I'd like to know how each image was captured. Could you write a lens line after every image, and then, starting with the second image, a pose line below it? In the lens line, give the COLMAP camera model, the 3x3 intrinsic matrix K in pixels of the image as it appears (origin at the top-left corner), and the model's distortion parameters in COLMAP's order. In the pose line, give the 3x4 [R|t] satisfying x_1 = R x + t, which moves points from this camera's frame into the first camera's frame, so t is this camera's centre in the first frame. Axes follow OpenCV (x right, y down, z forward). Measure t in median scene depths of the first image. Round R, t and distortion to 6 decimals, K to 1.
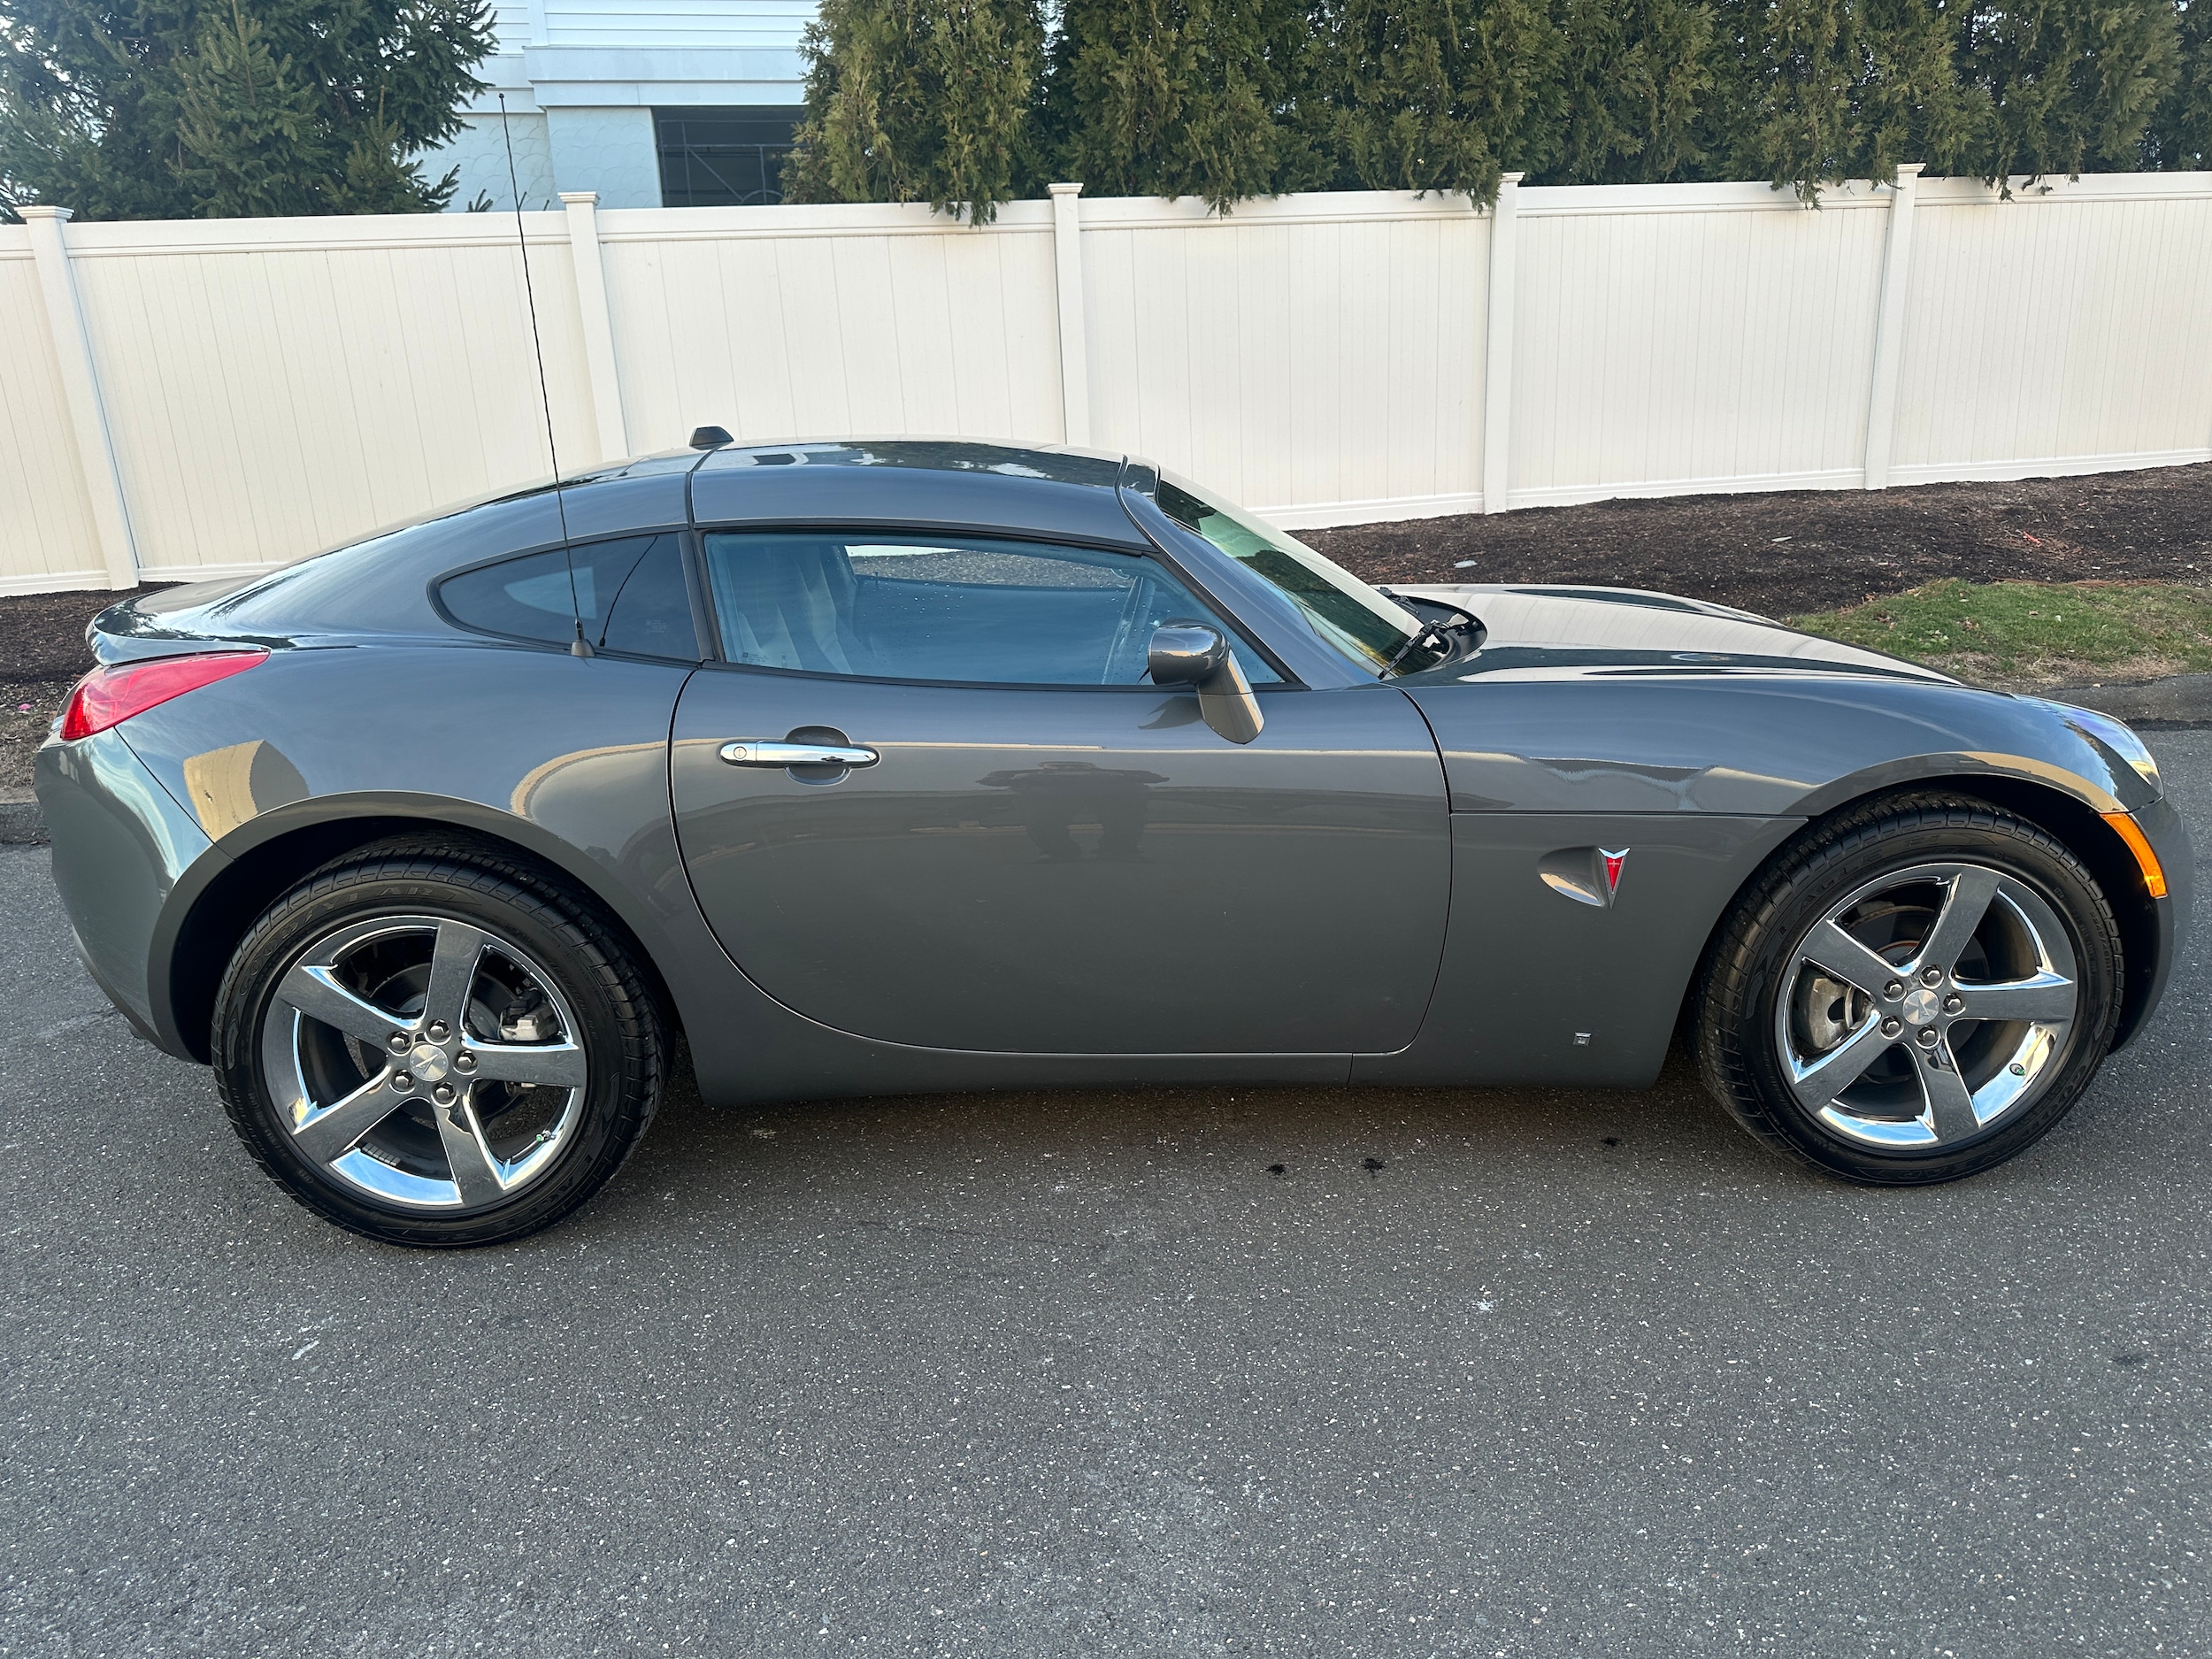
lens RADIAL K [[1589.2, 0, 1096.3], [0, 1589.2, 827.3], [0, 0, 1]] dist [0.004788, -0.008866]
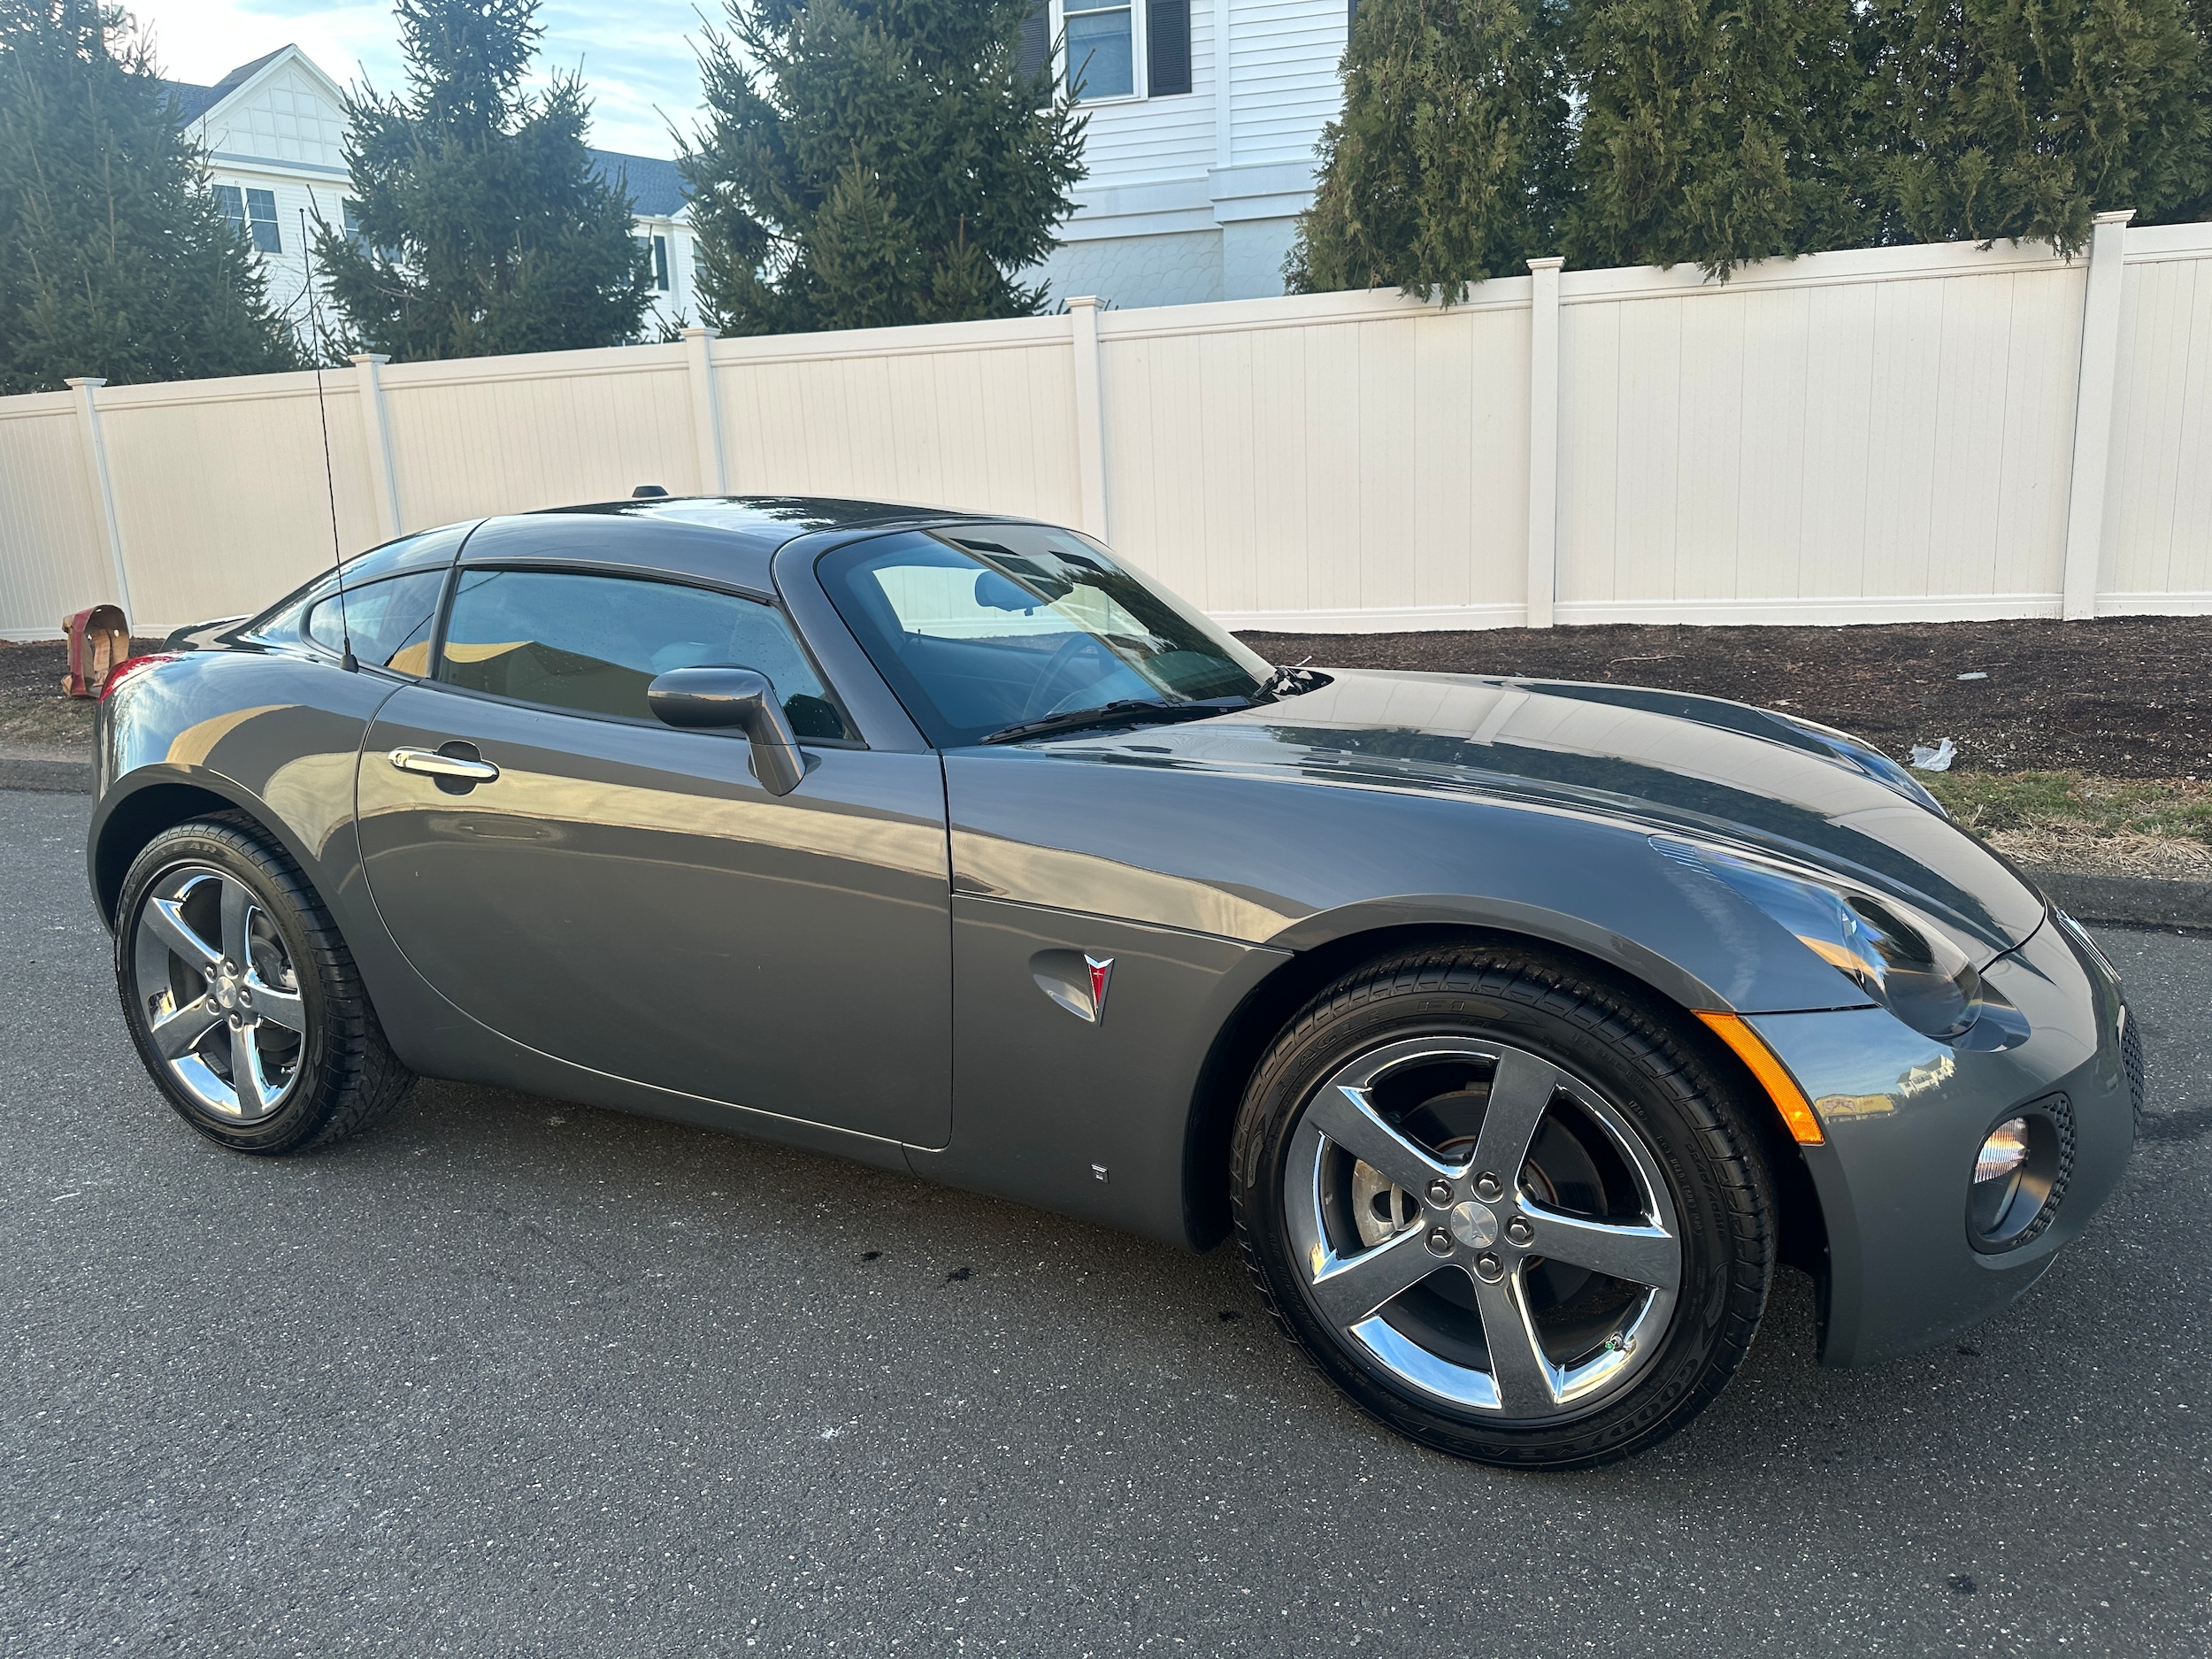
lens RADIAL K [[1550.1, 0, 1113.3], [0, 1550.1, 822.0], [0, 0, 1]] dist [0.026358, -0.034197]
pose [[0.878764, 0.104294, -0.465722, 0.220904], [-0.129629, 0.991305, -0.022603, -0.012874], [0.459315, 0.080234, 0.884642, 0.076051]]
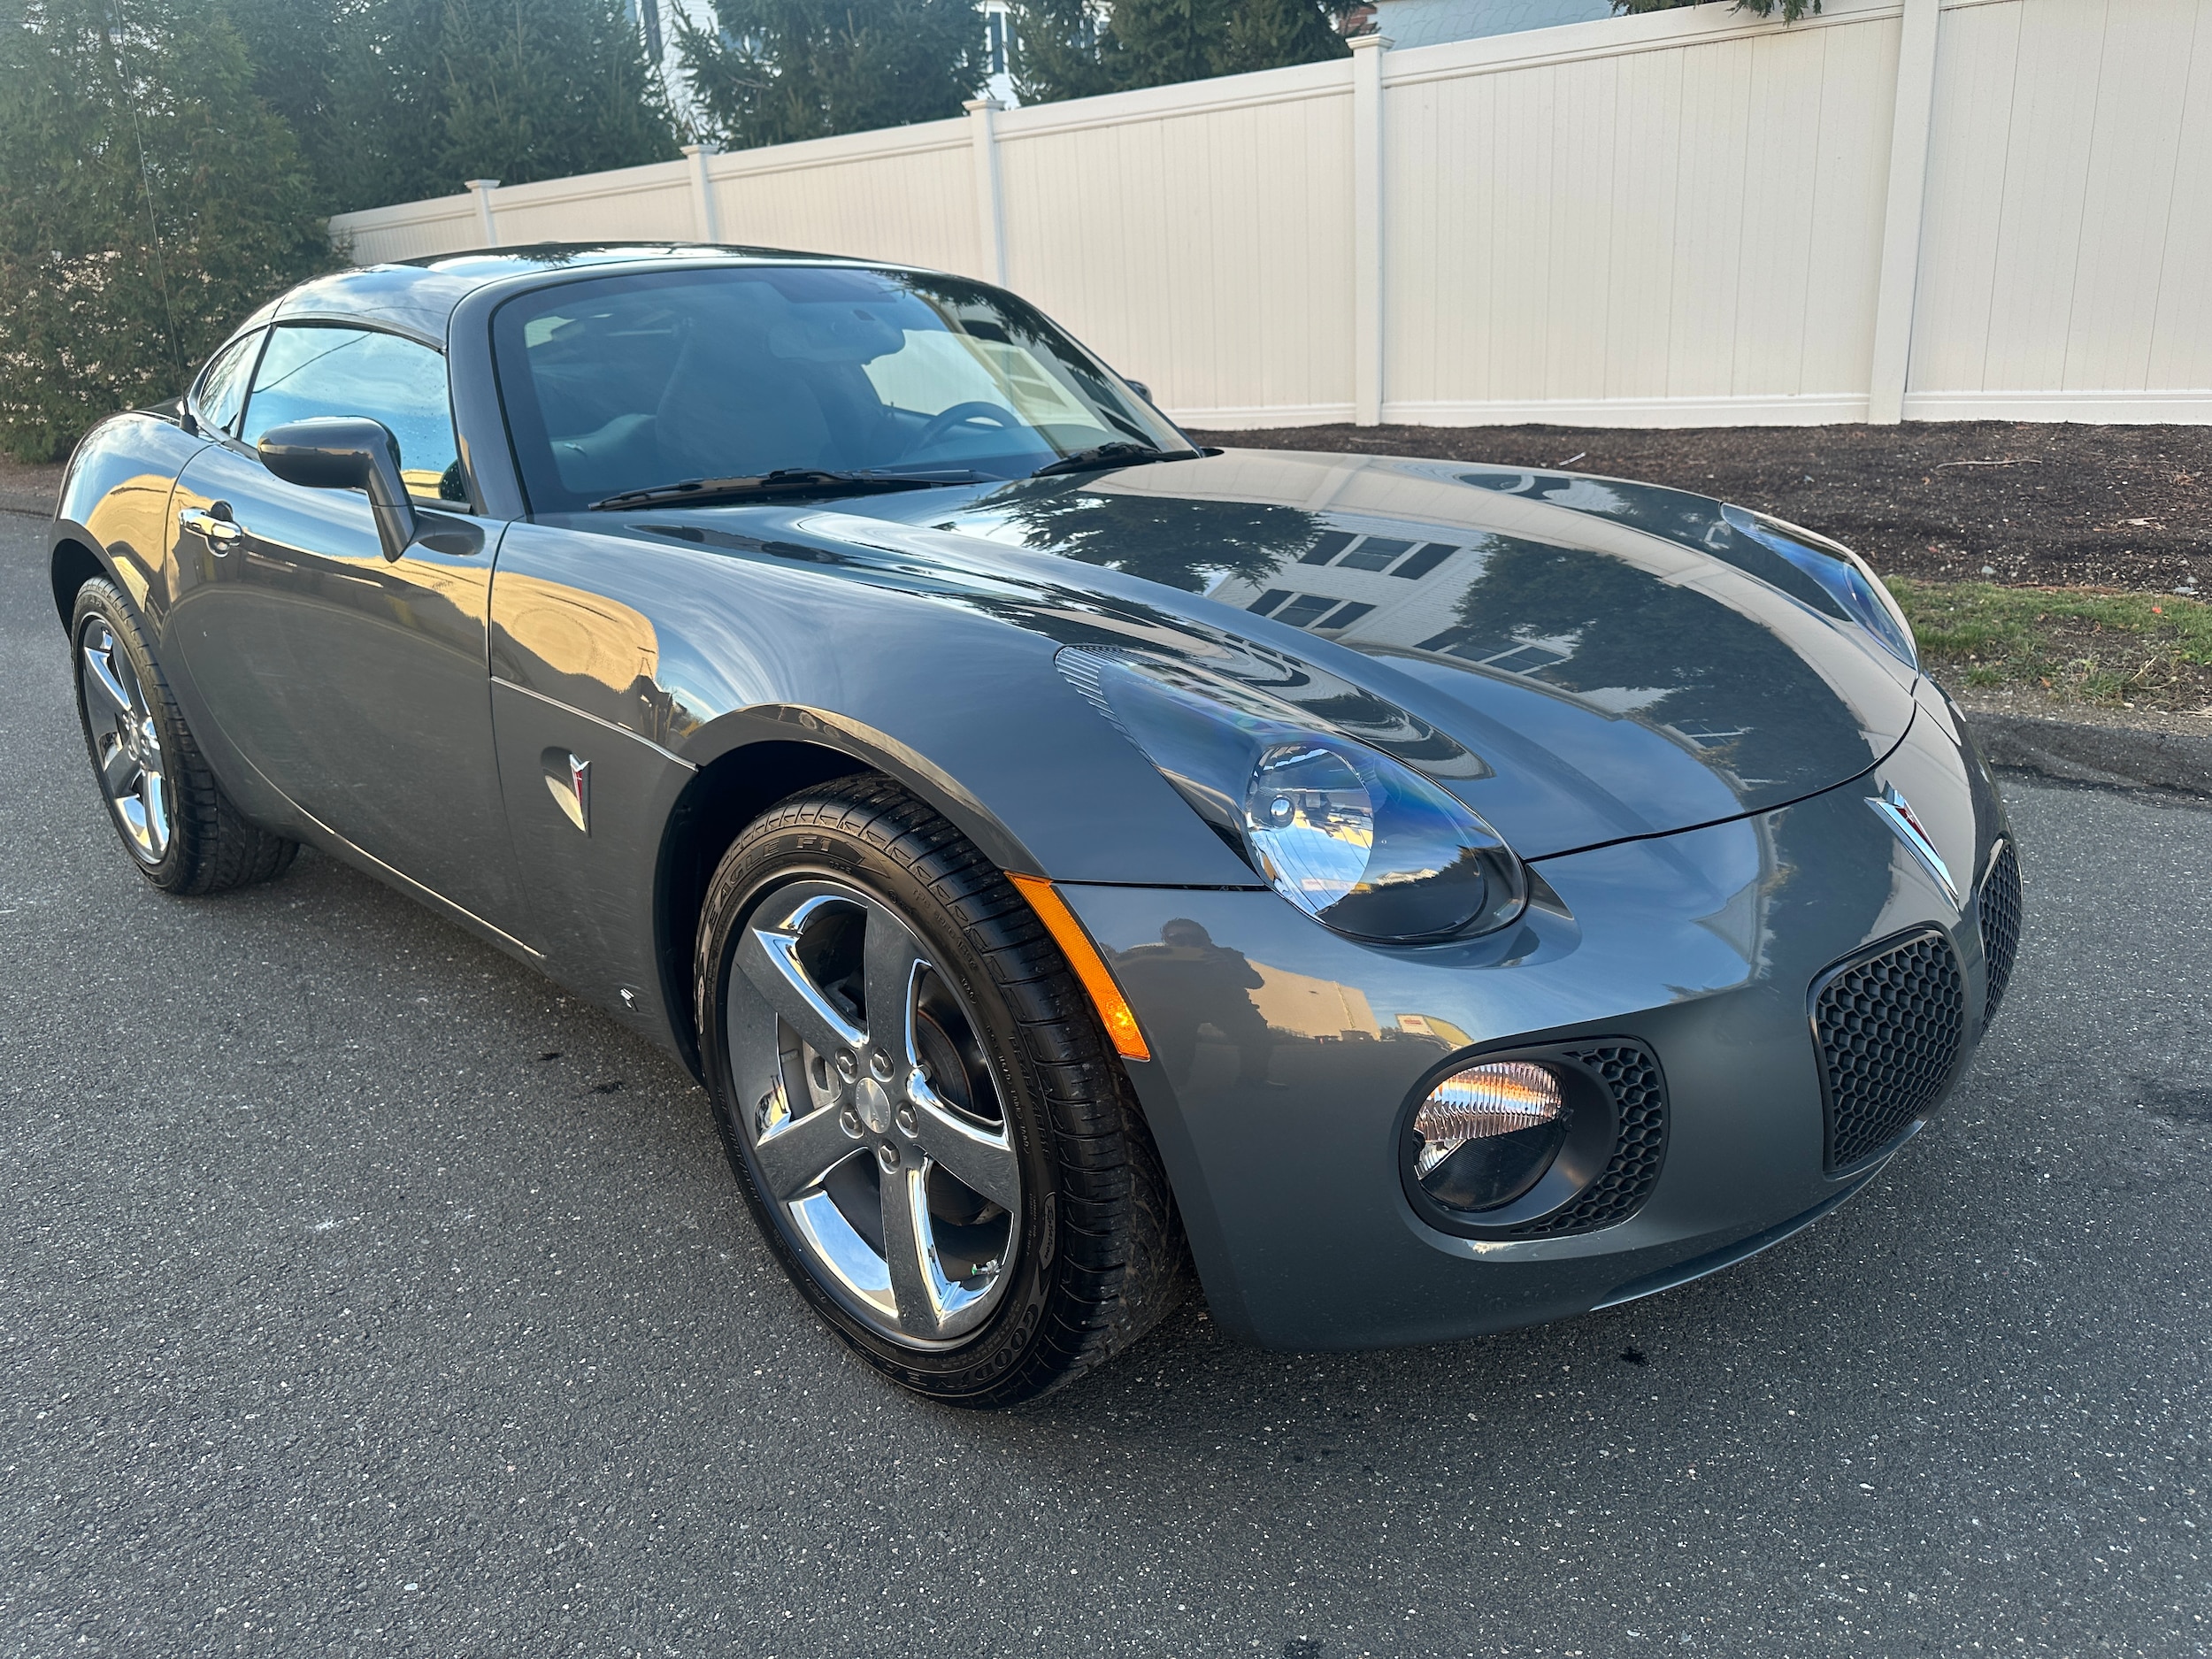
lens RADIAL K [[1566.4, 0, 1106.0], [0, 1566.4, 829.5], [0, 0, 1]] dist [0.008119, -0.010529]
pose [[0.693006, 0.227615, -0.684058, 0.313845], [-0.177493, 0.973513, 0.144114, -0.032294], [0.698741, 0.021544, 0.715050, 0.195170]]
